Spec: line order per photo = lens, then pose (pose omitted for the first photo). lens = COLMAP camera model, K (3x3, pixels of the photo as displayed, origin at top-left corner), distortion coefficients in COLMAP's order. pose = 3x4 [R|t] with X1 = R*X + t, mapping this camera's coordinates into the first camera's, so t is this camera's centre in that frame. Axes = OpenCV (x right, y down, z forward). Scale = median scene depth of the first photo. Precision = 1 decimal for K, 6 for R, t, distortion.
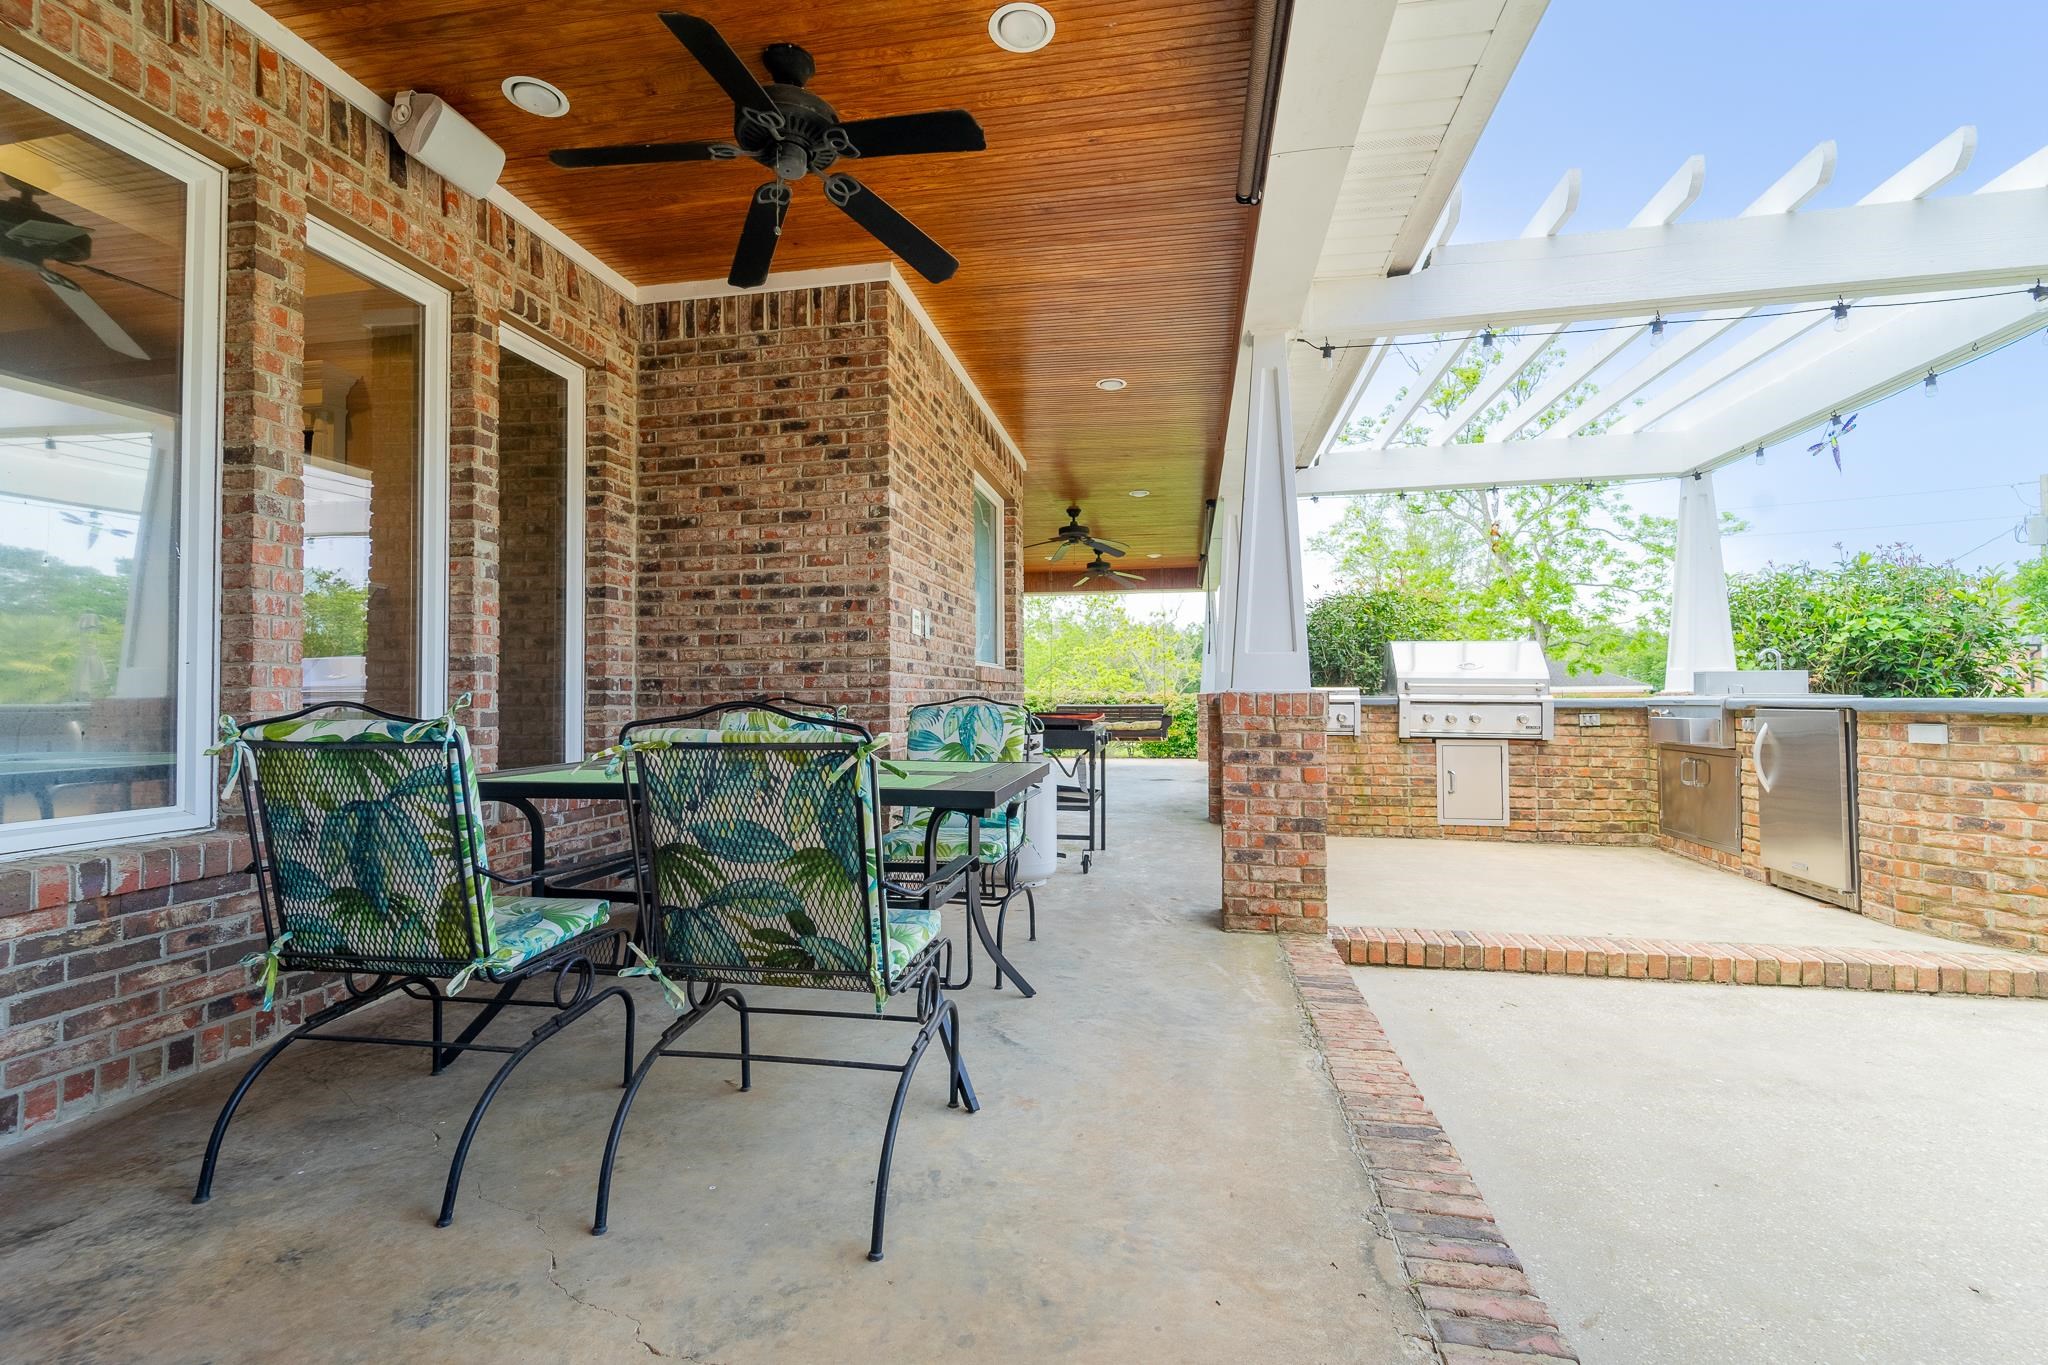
lens RADIAL K [[869.1, 0, 1038.7], [0, 869.1, 684.1], [0, 0, 1]] dist [0.000134, -0.000369]
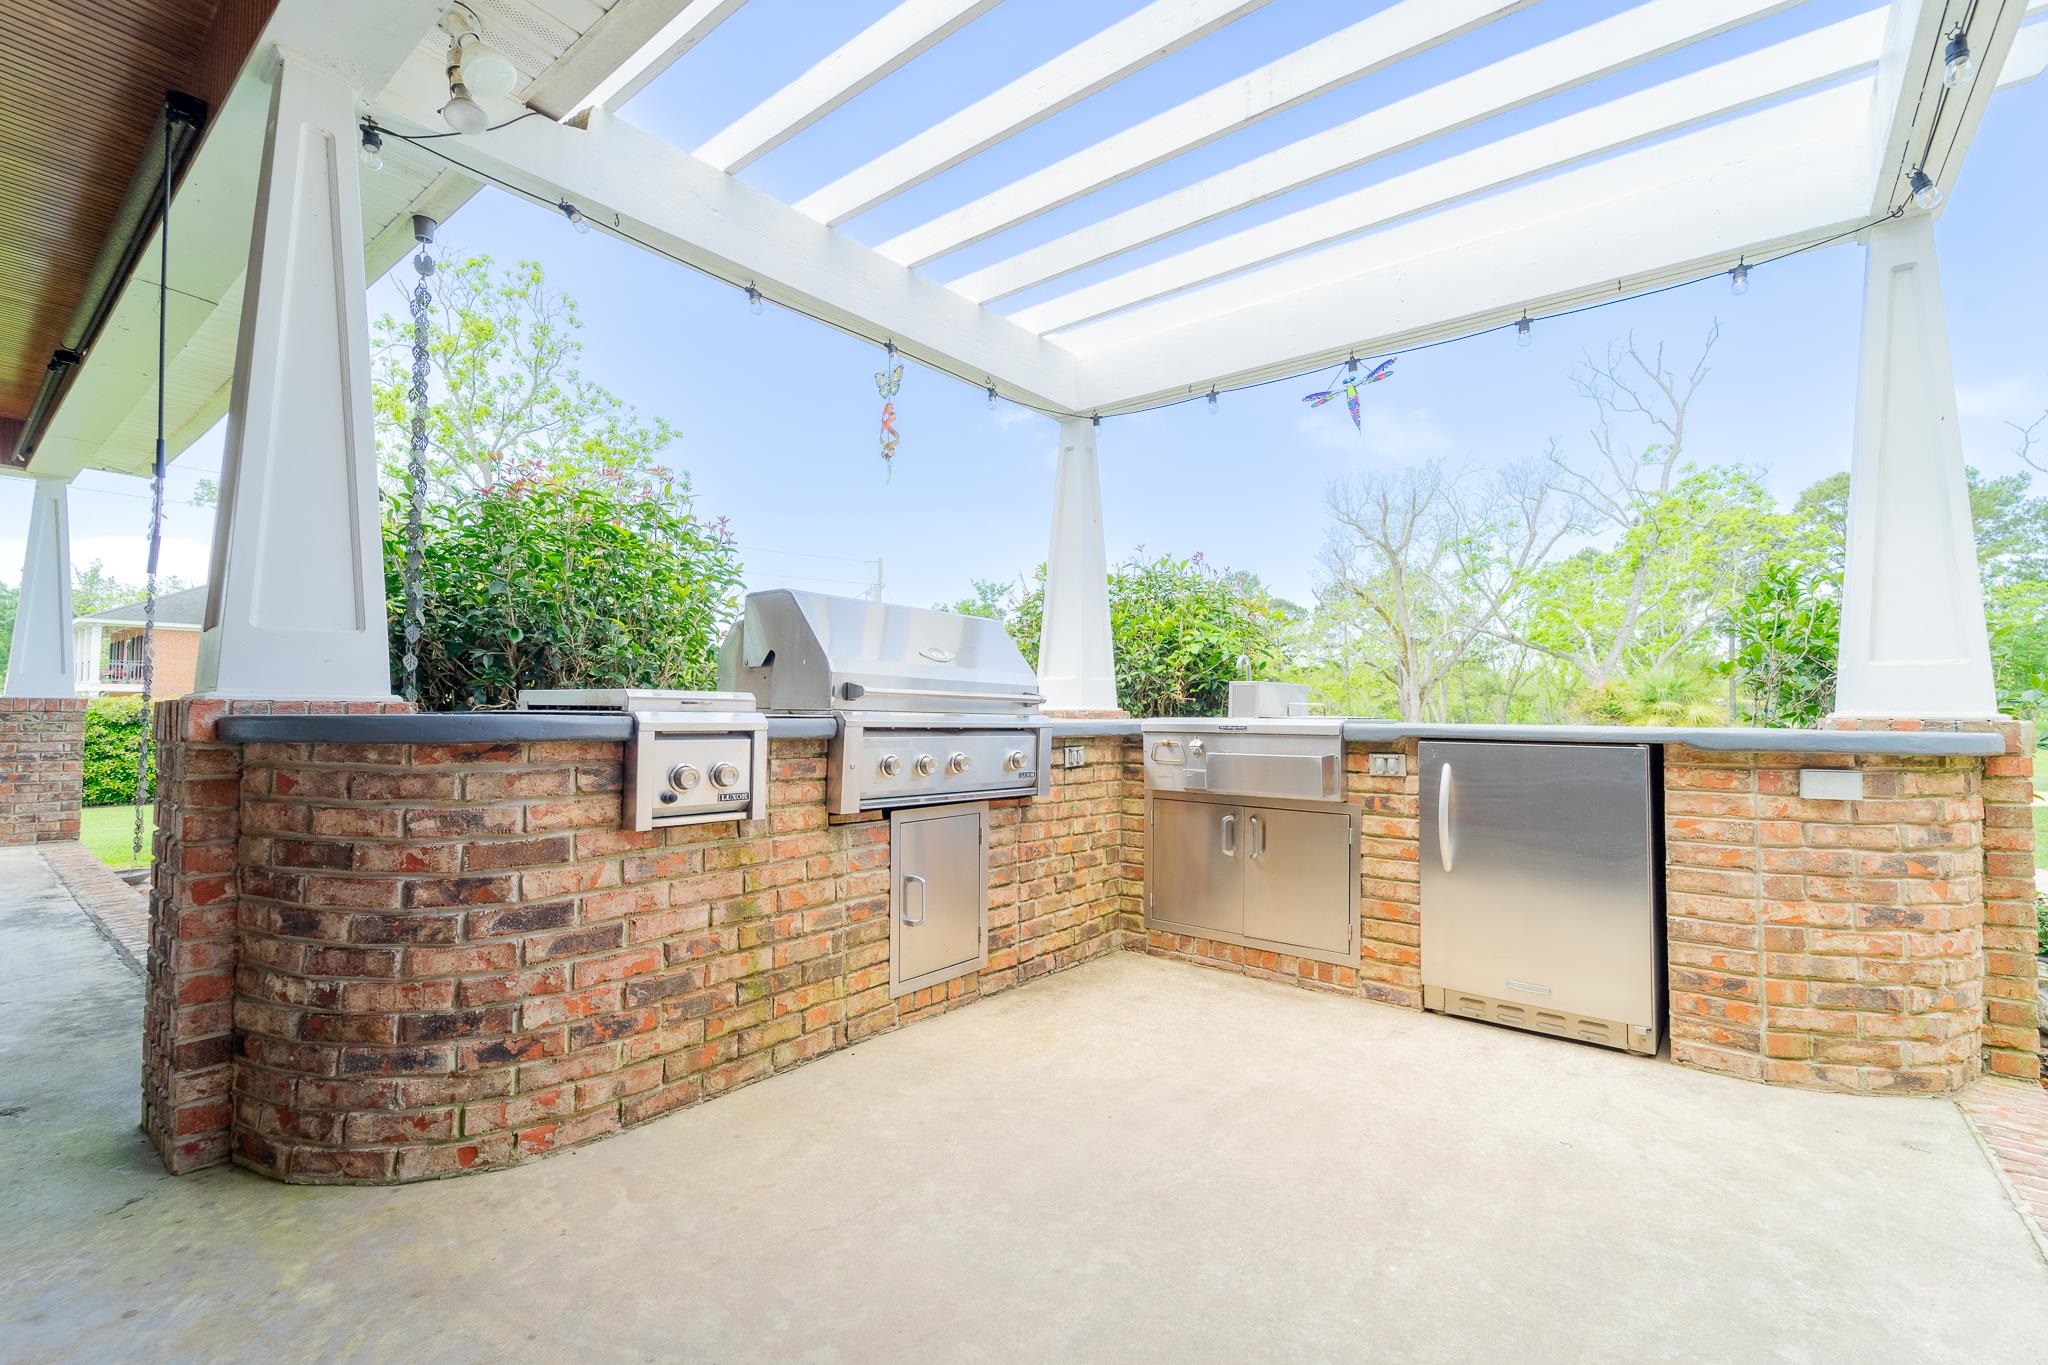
lens RADIAL K [[869.1, 0, 1038.7], [0, 869.1, 684.1], [0, 0, 1]] dist [0.000134, -0.000369]
pose [[0.470113, 0.035495, 0.881892, 0.093892], [-0.024678, 0.999329, -0.027066, 0.008114], [-0.882261, -0.009039, 0.470673, 0.745358]]
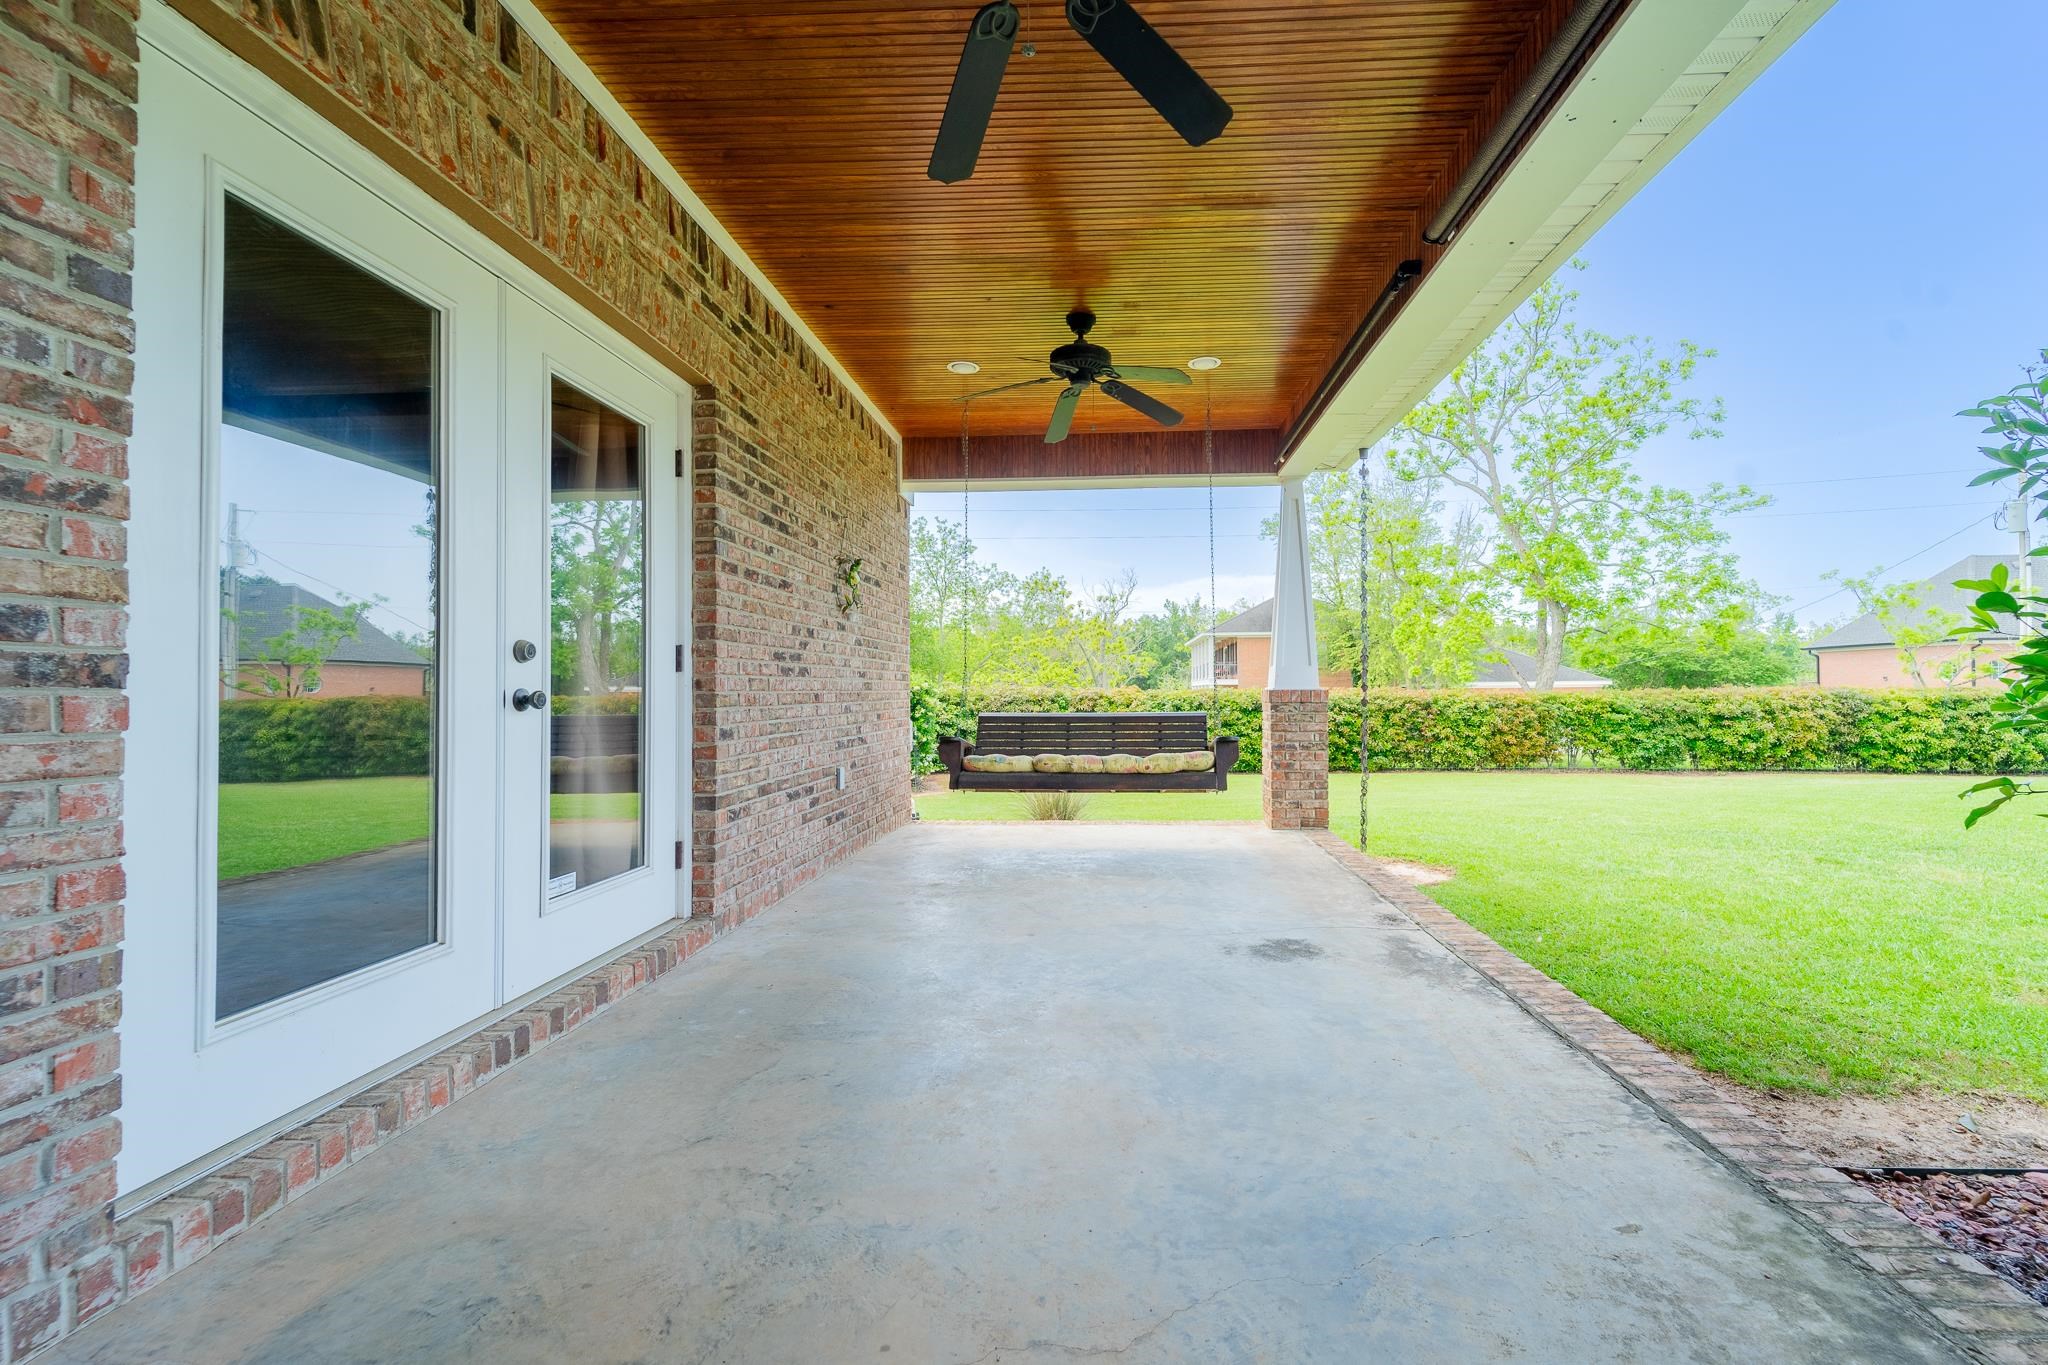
lens RADIAL K [[869.1, 0, 1038.7], [0, 869.1, 684.1], [0, 0, 1]] dist [0.000134, -0.000369]
pose [[0.997466, -0.002106, 0.071117, 0.053082], [0.001833, 0.999991, 0.003915, 0.012945], [-0.071124, -0.003775, 0.997460, 1.170616]]
